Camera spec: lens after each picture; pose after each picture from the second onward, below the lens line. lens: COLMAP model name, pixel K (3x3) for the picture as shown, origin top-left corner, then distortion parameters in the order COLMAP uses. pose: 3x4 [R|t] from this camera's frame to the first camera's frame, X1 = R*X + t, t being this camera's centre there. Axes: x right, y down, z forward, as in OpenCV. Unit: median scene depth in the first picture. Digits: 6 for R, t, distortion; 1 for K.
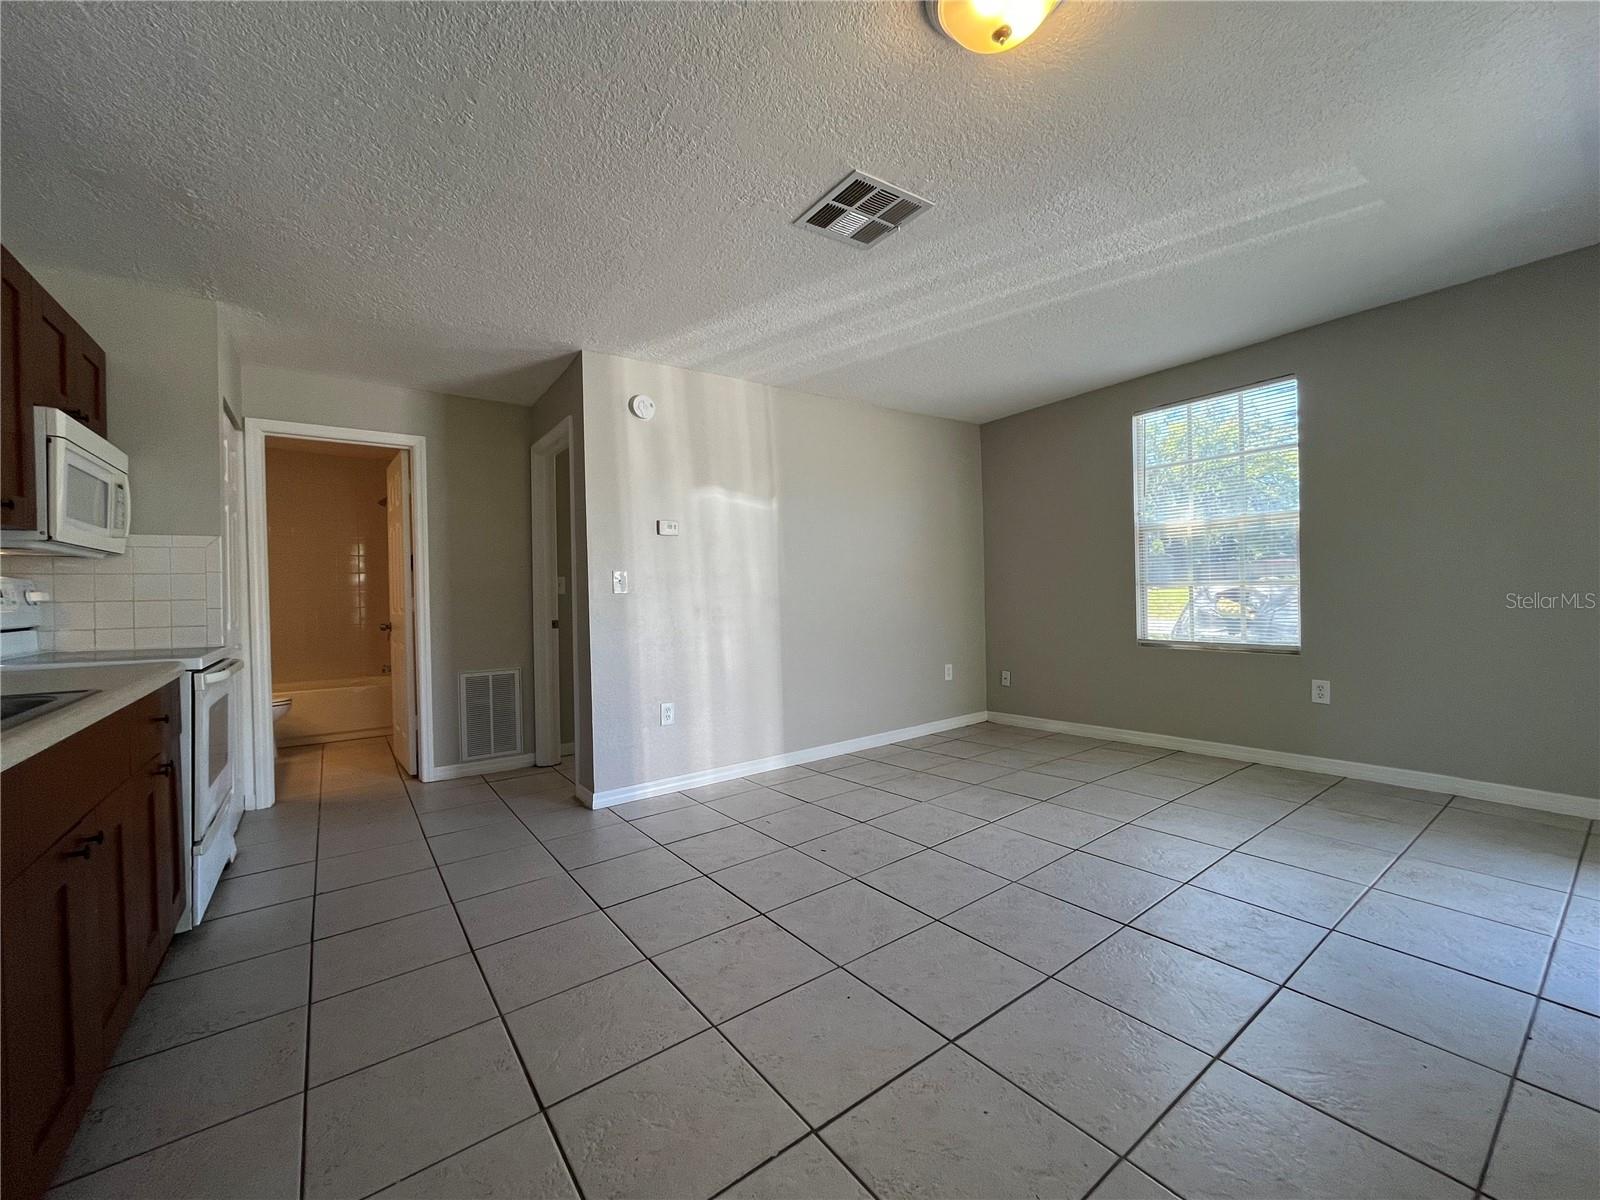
lens RADIAL K [[646.7, 0, 800.1], [0, 646.7, 596.9], [0, 0, 1]] dist [-0.000188, 0.000762]
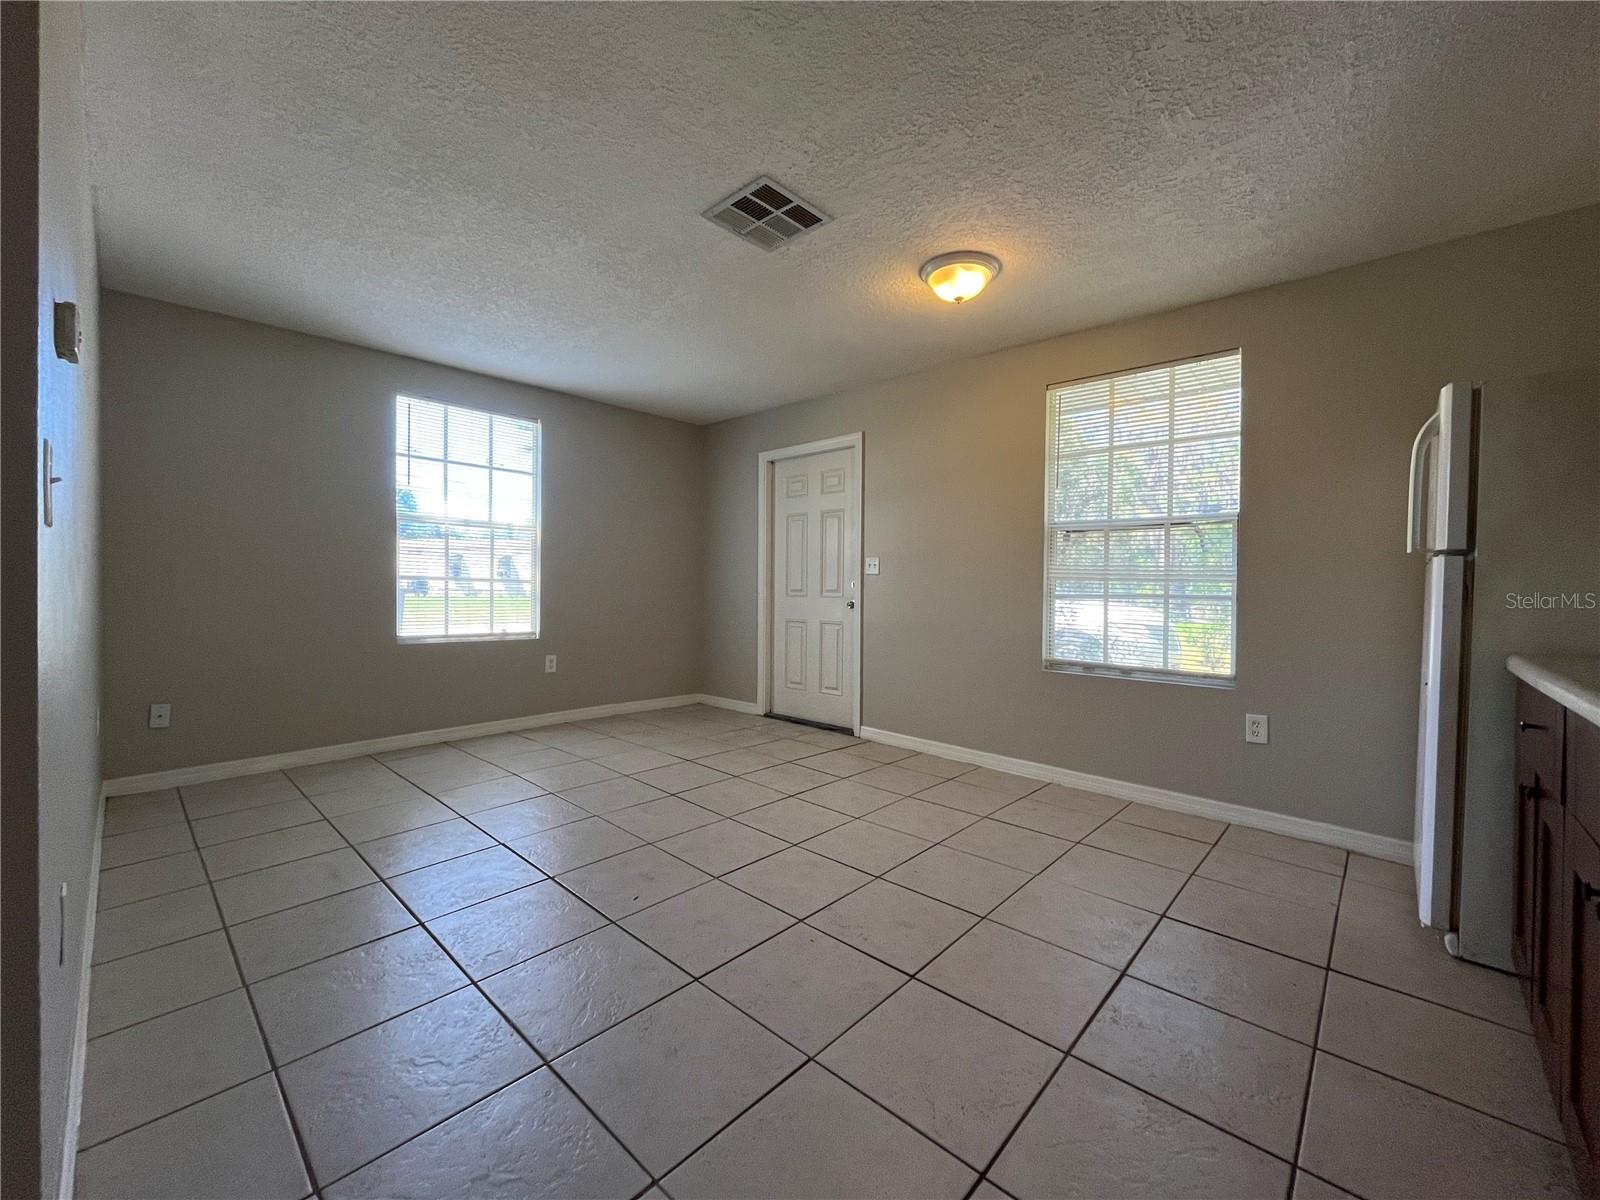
lens RADIAL K [[646.7, 0, 808.6], [0, 646.7, 603.7], [0, 0, 1]] dist [-0.000188, 0.000762]
pose [[-0.201380, 0.005723, 0.979496, -0.563221], [-0.003797, 0.999971, -0.006623, 0.025826], [-0.979506, -0.005053, -0.201352, 0.680544]]
